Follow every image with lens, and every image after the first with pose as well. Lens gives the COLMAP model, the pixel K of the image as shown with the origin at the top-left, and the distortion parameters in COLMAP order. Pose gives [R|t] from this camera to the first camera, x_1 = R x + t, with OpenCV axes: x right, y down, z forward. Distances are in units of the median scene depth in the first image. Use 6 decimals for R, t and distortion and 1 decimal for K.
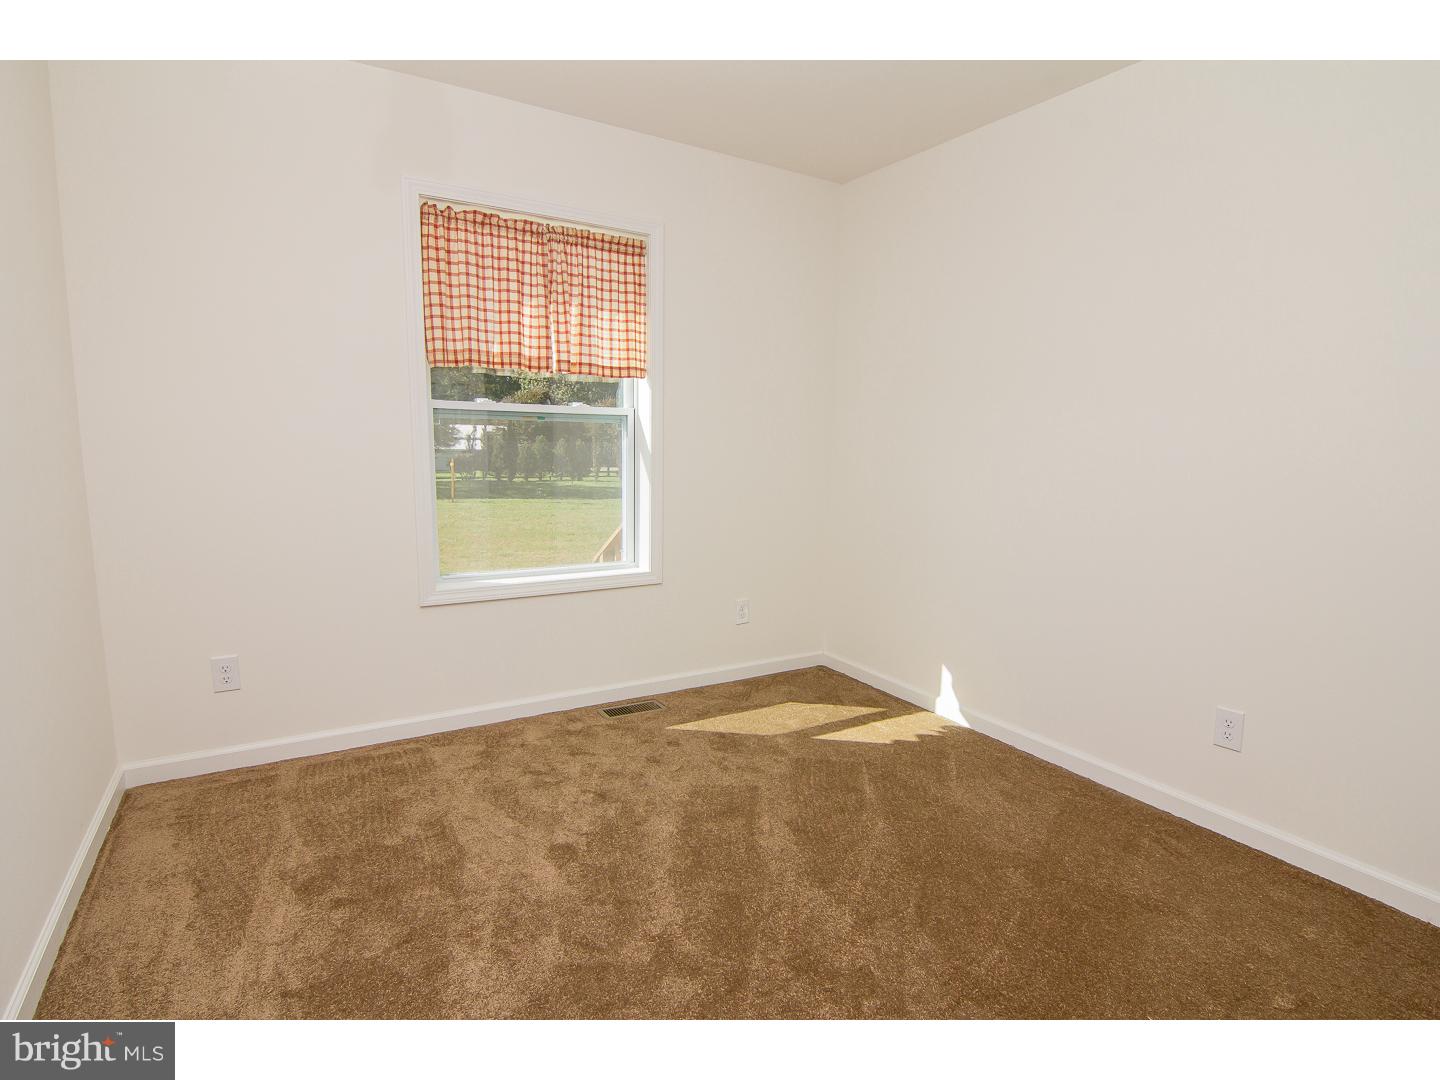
lens RADIAL K [[732.9, 0, 727.4], [0, 732.9, 537.4], [0, 0, 1]] dist [-0.023315, -0.003611]
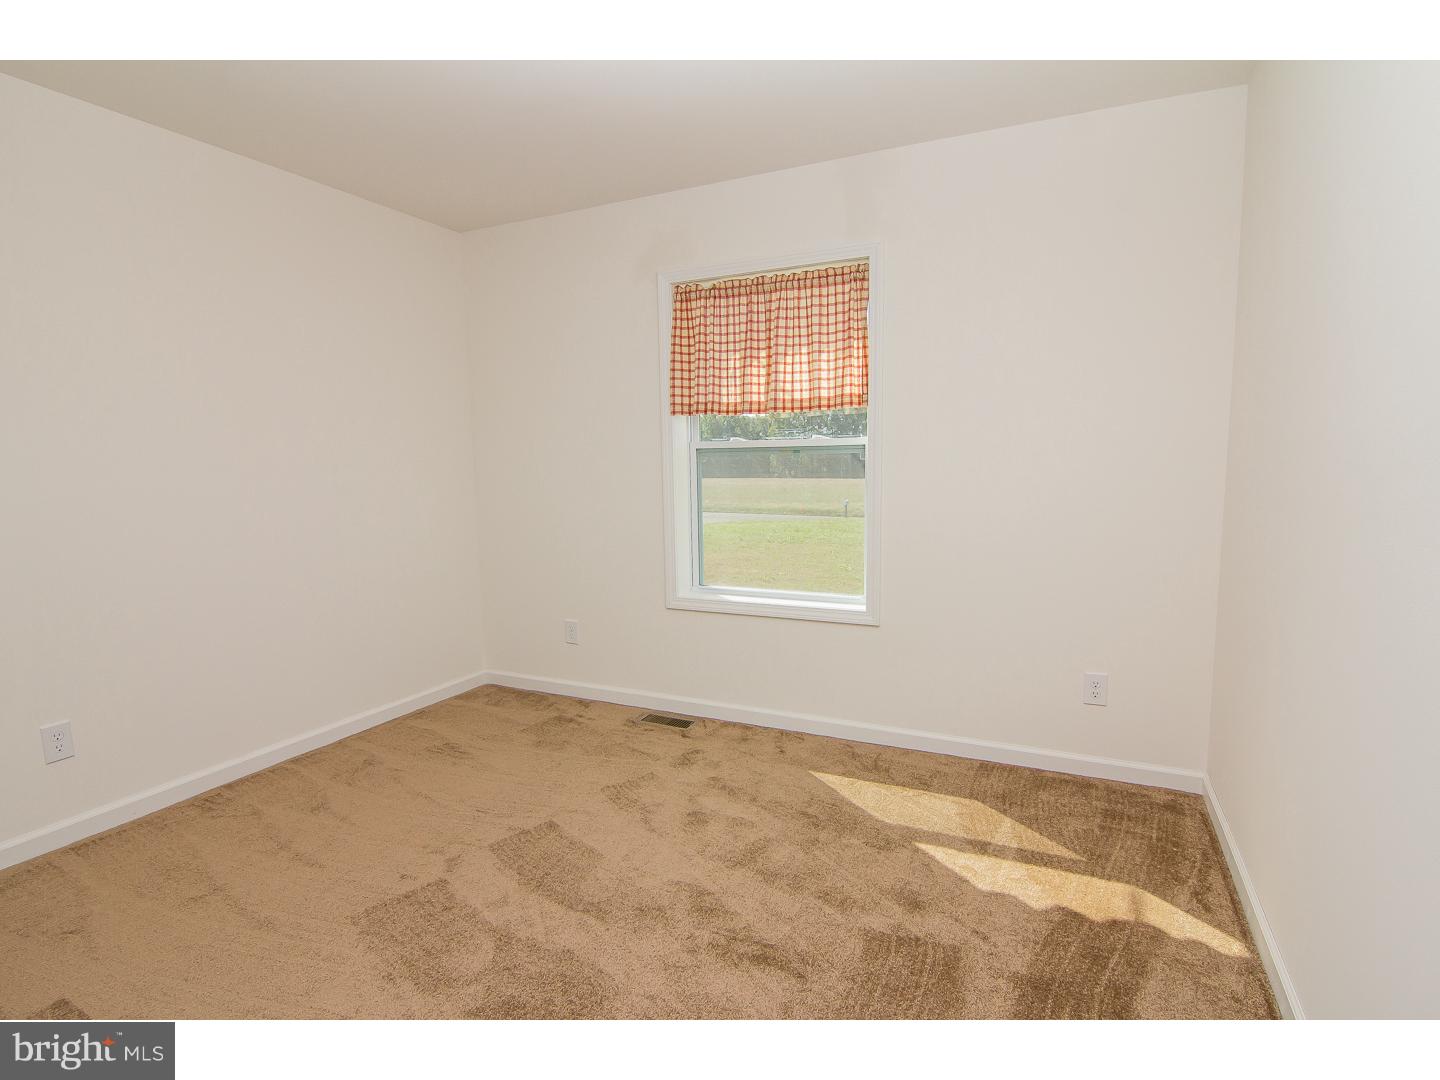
lens RADIAL K [[732.9, 0, 719.7], [0, 732.9, 535.4], [0, 0, 1]] dist [-0.023315, -0.003611]
pose [[0.520234, 0.045538, -0.852809, 0.628161], [-0.095973, 0.995369, -0.005396, -0.027257], [0.848614, 0.084654, 0.522195, 0.369489]]
